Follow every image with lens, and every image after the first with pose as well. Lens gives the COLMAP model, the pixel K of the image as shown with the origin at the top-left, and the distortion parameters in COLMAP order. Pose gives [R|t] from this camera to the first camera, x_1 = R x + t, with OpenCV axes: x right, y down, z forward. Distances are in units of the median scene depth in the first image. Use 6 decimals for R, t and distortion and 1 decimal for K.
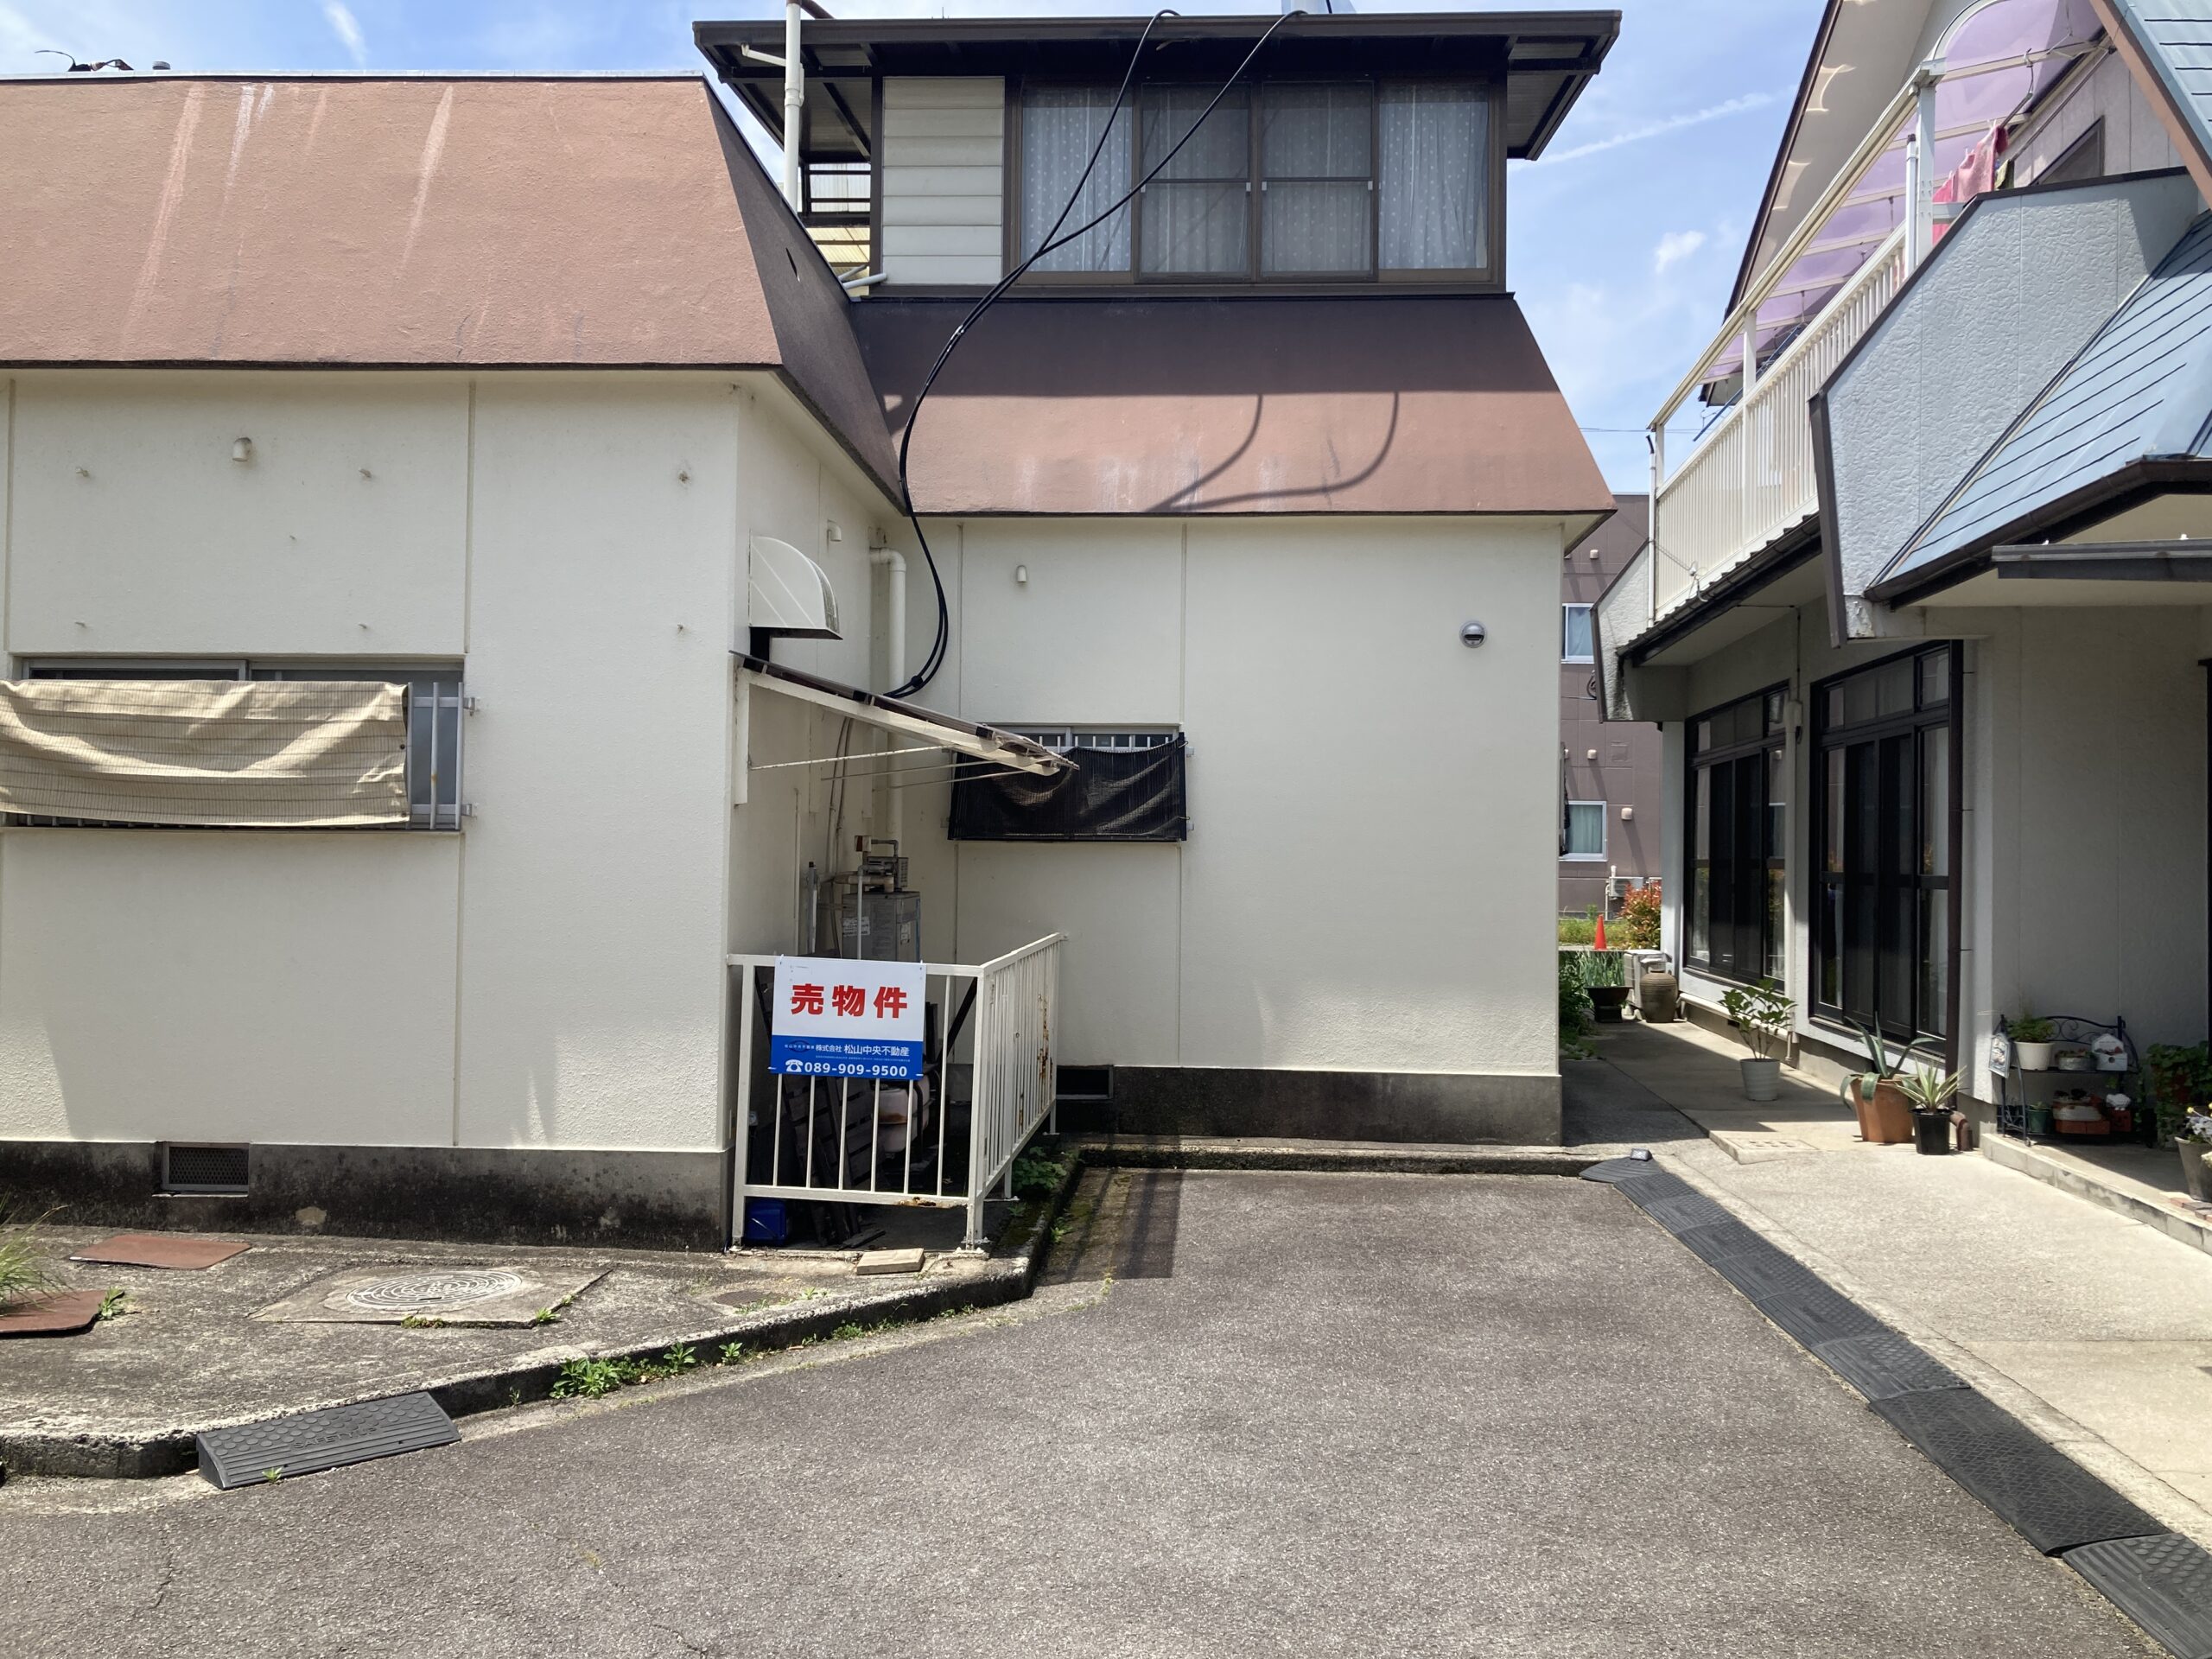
lens RADIAL K [[1817.9, 0, 1125.9], [0, 1817.9, 799.2], [0, 0, 1]] dist [0.046123, -0.041893]
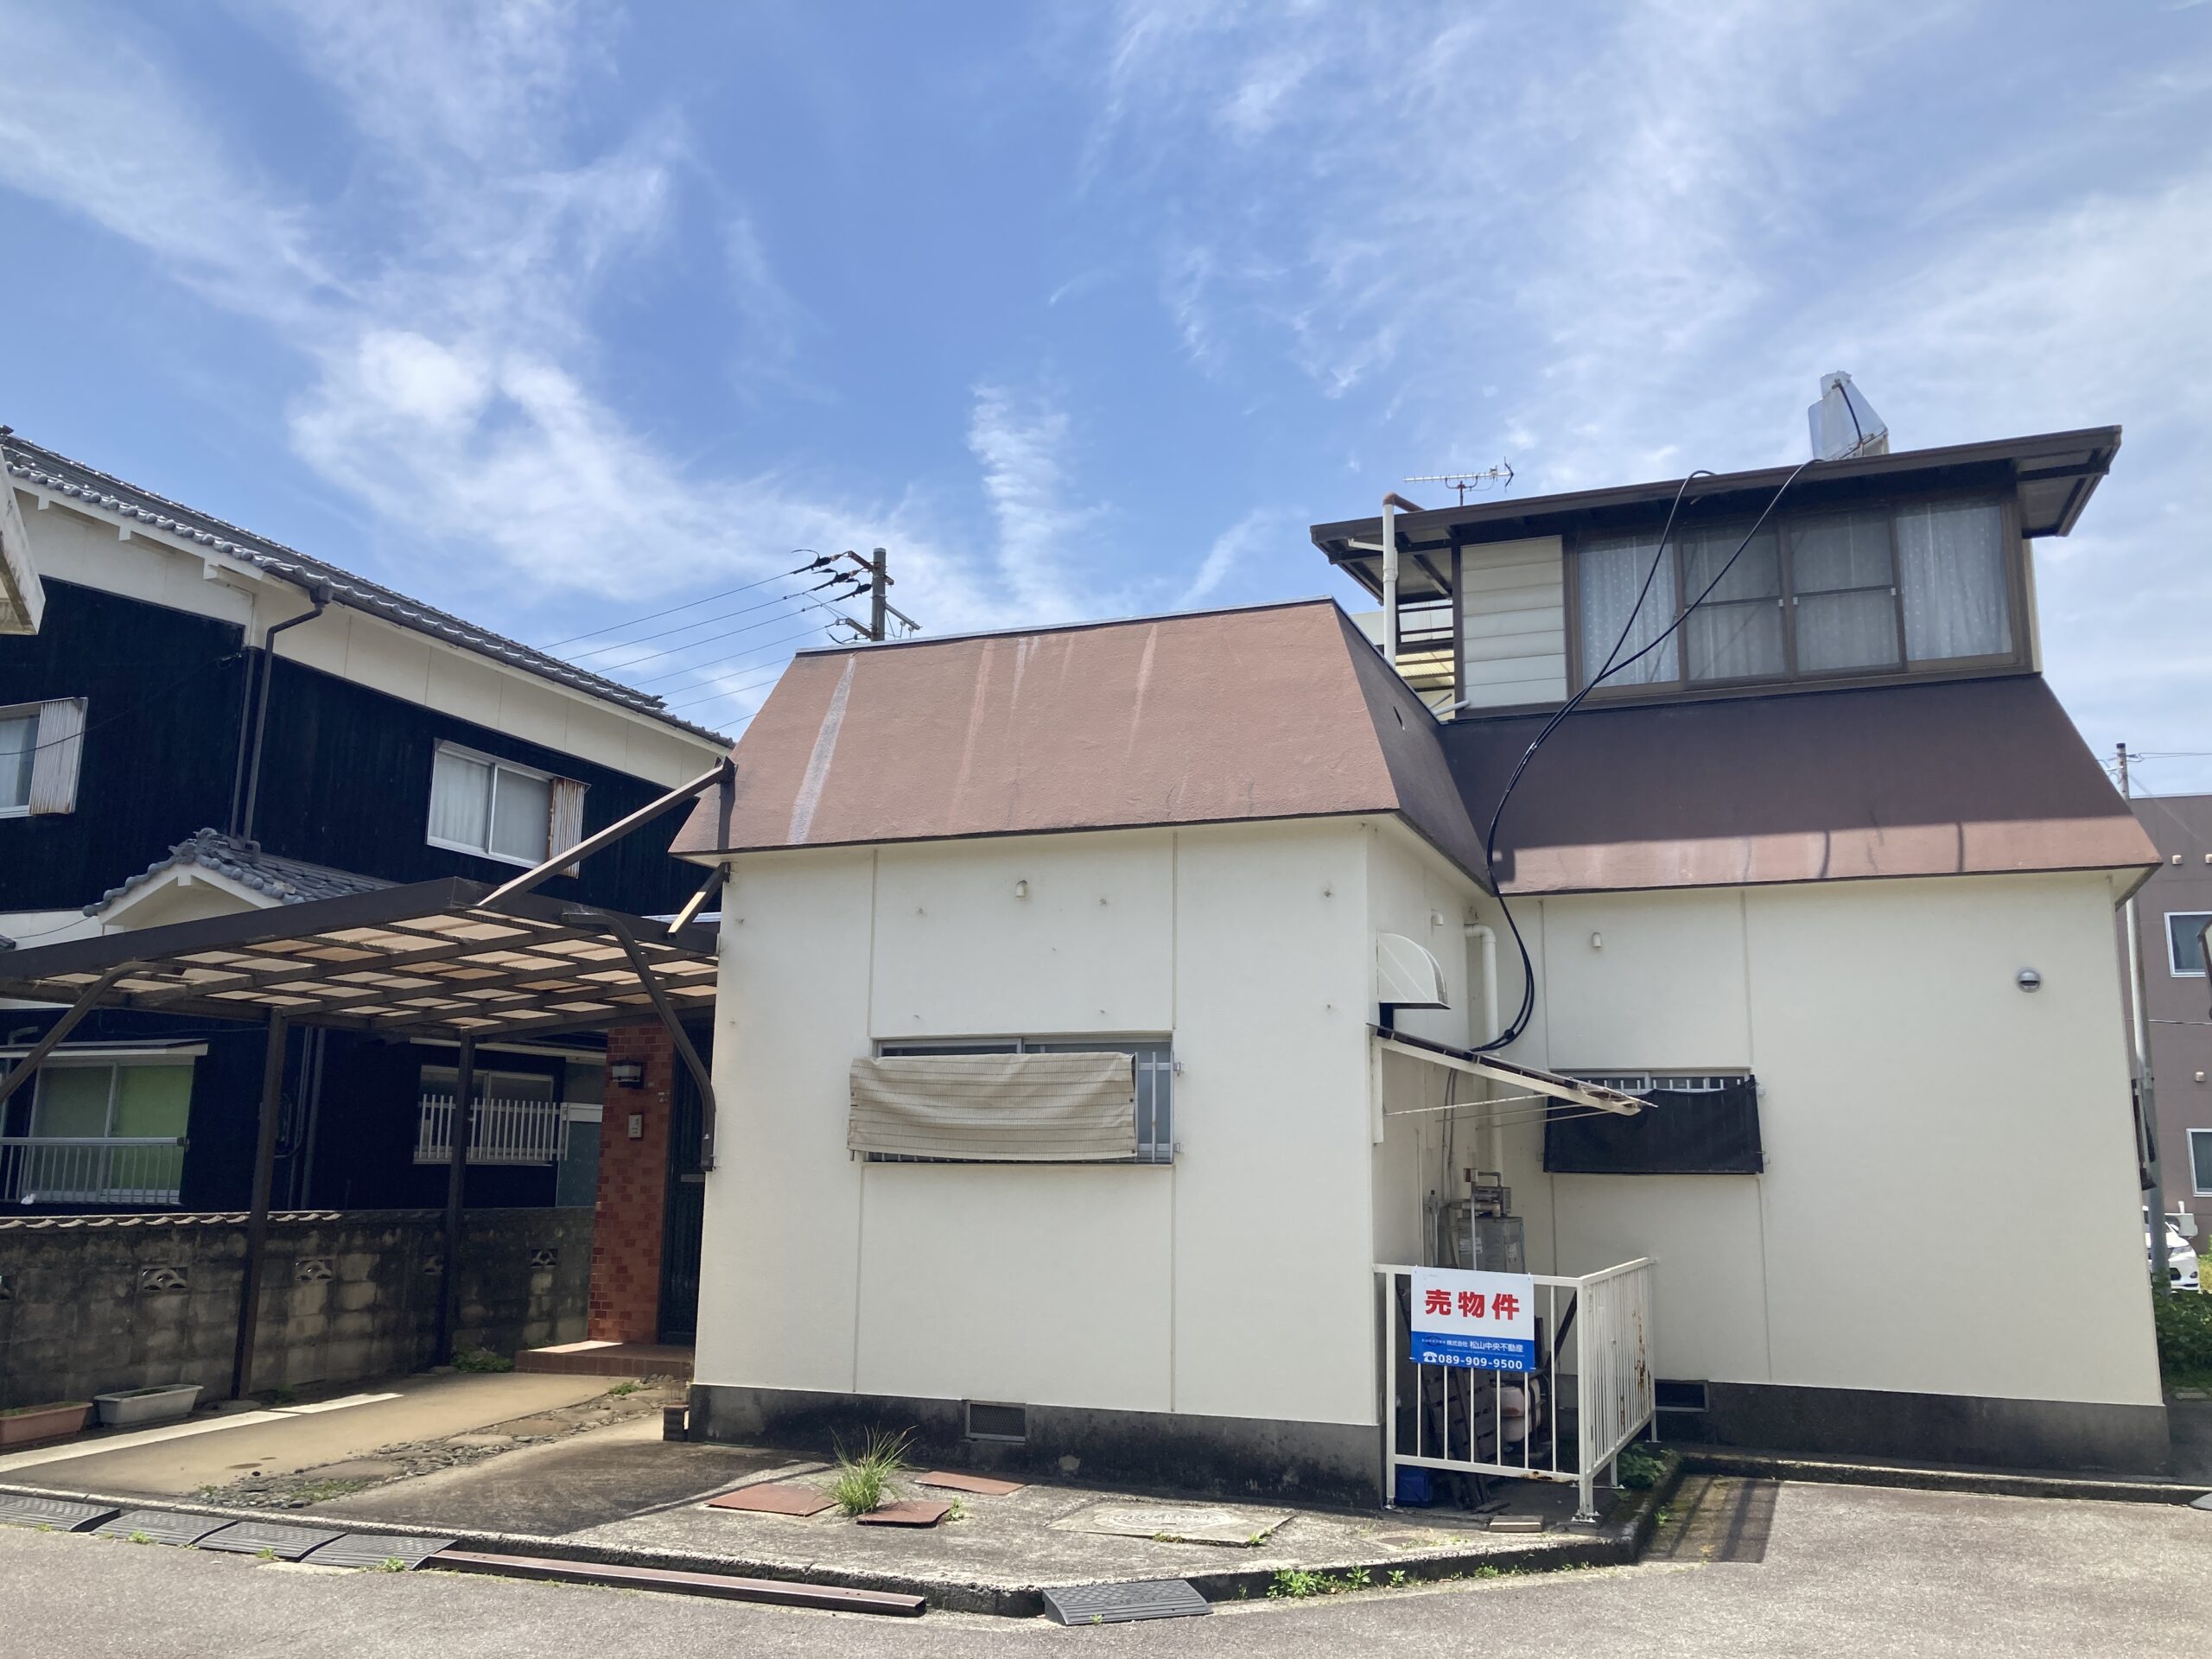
lens RADIAL K [[1817.9, 0, 1105.8], [0, 1817.9, 808.7], [0, 0, 1]] dist [0.046123, -0.041893]
pose [[0.947126, -0.064089, -0.314398, 0.025621], [0.008513, 0.984523, -0.175048, -0.006077], [0.320750, 0.163116, 0.933013, -0.301364]]
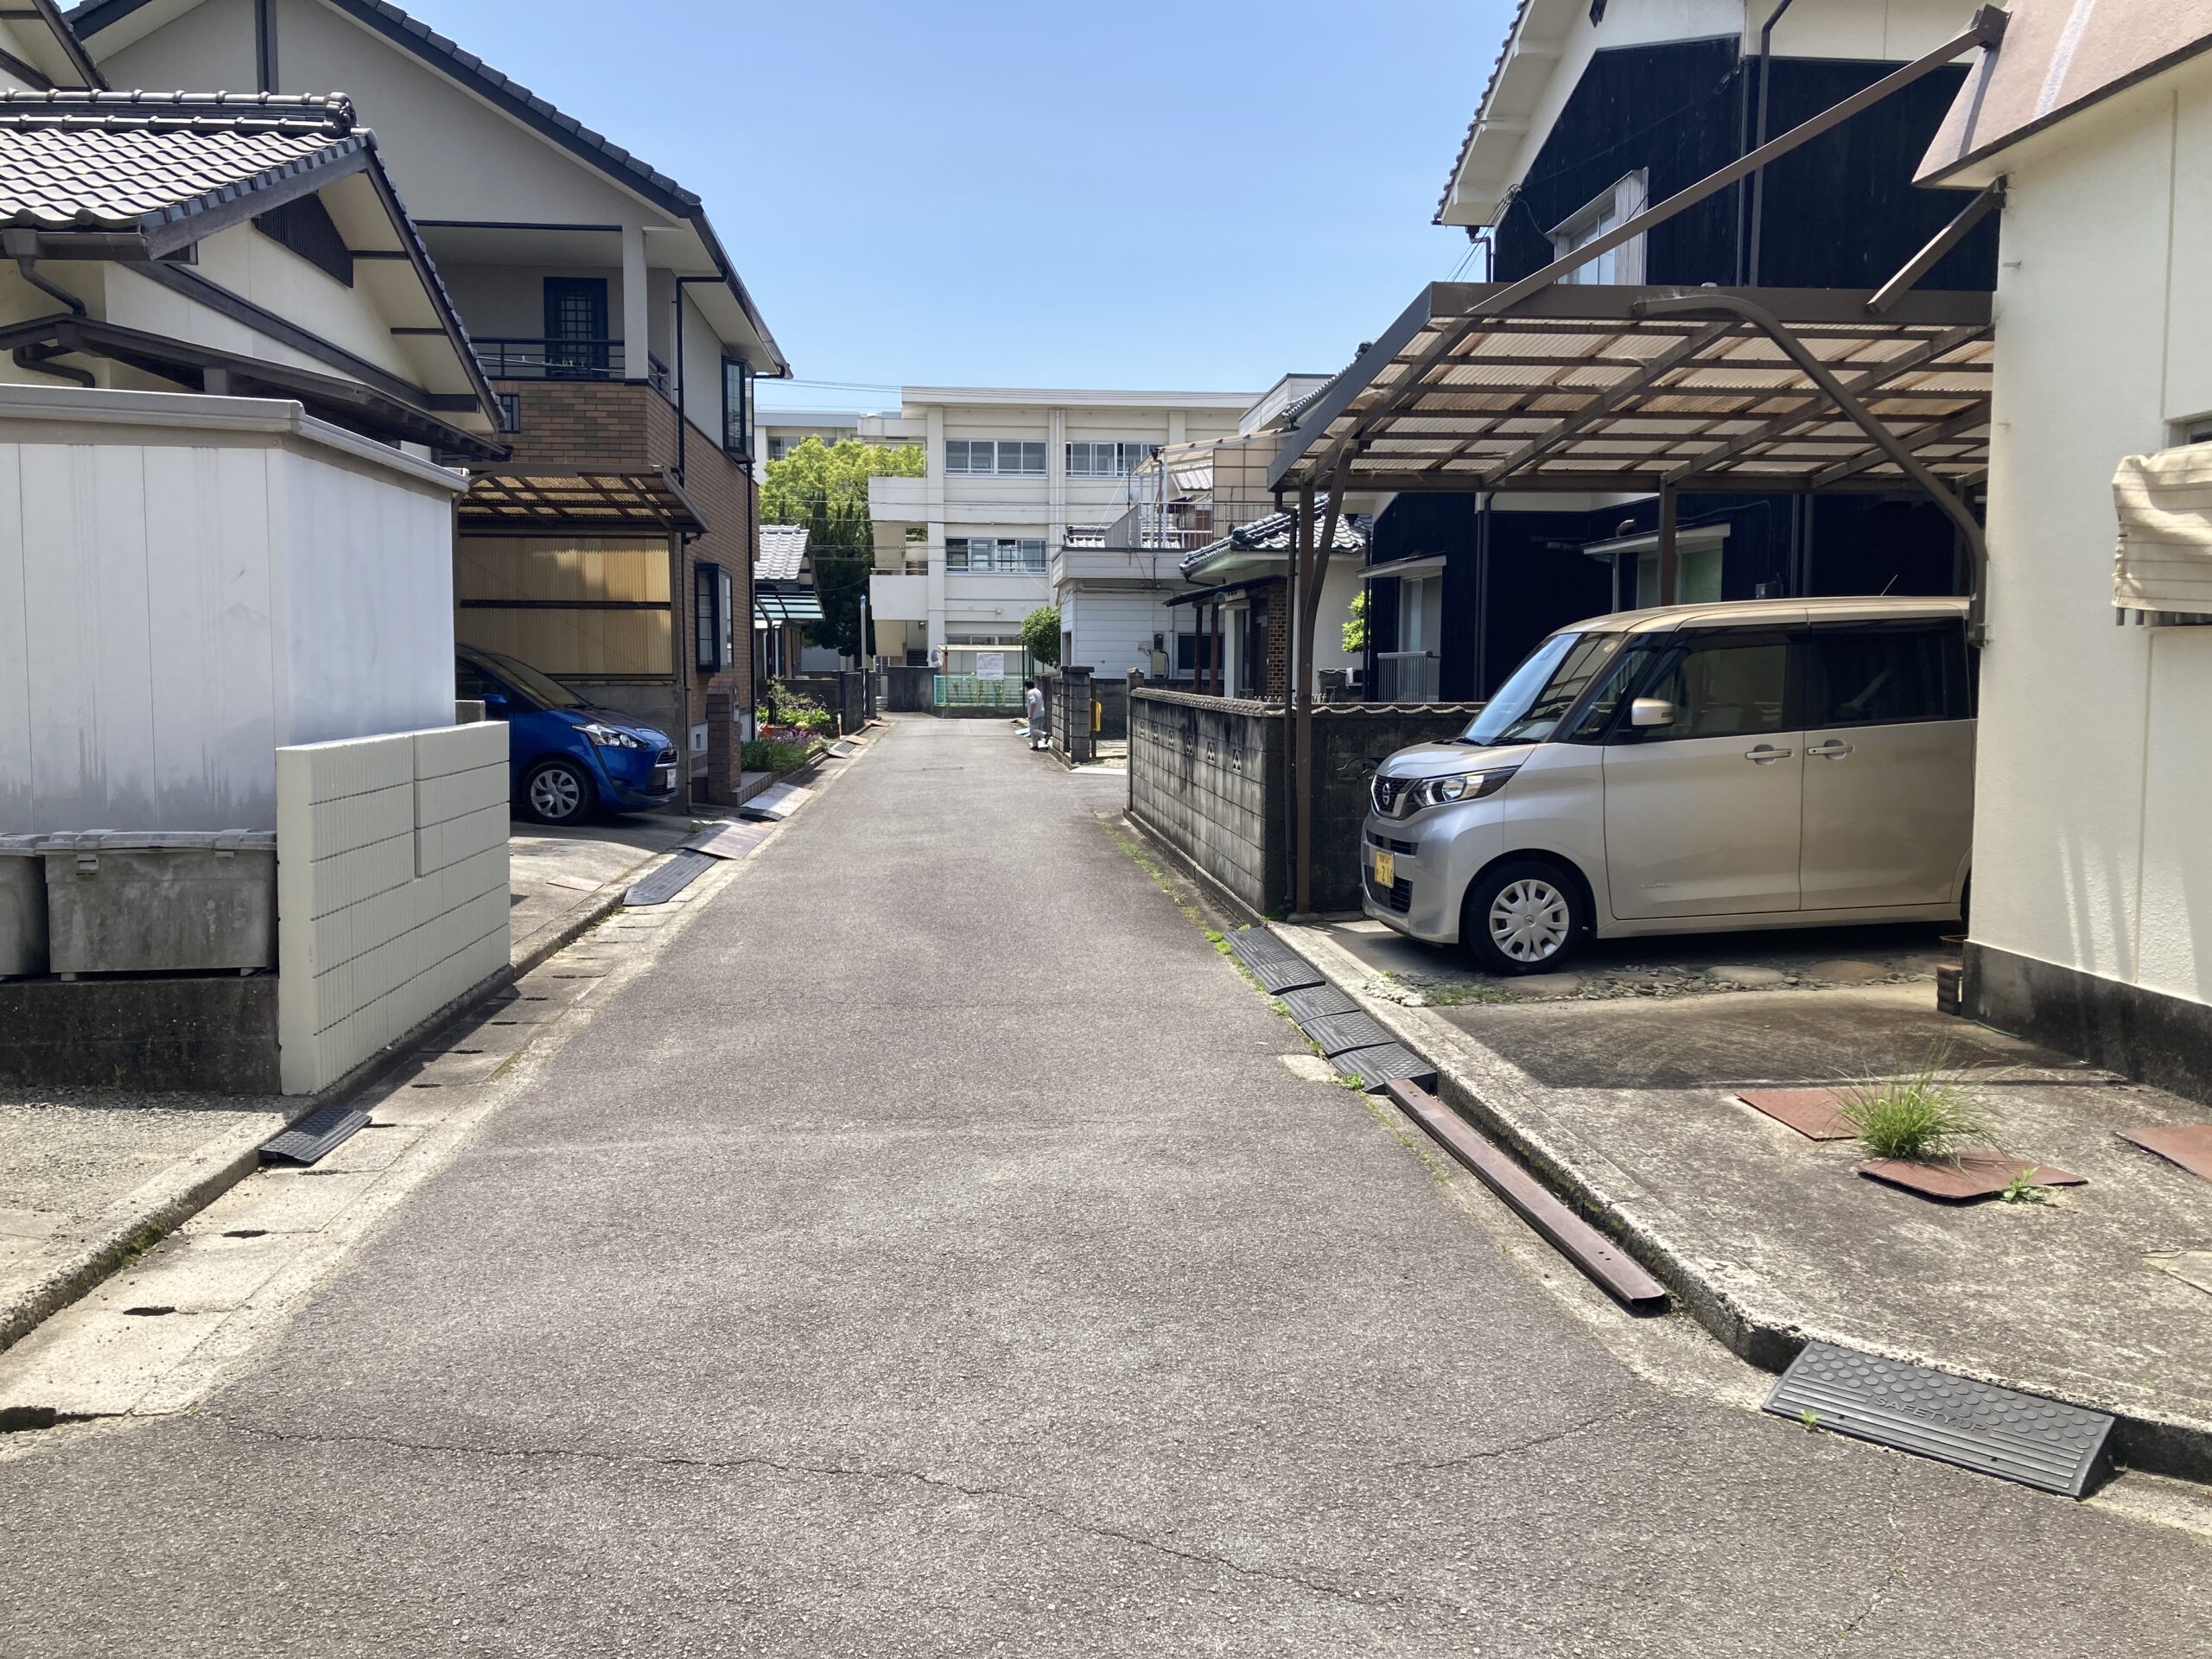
lens RADIAL K [[1817.9, 0, 1125.2], [0, 1817.9, 798.8], [0, 0, 1]] dist [0.046123, -0.041893]
pose [[0.147309, 0.060450, -0.987242, 0.174581], [0.025725, 0.997559, 0.064920, 0.027387], [0.988756, -0.034960, 0.145394, 0.403912]]
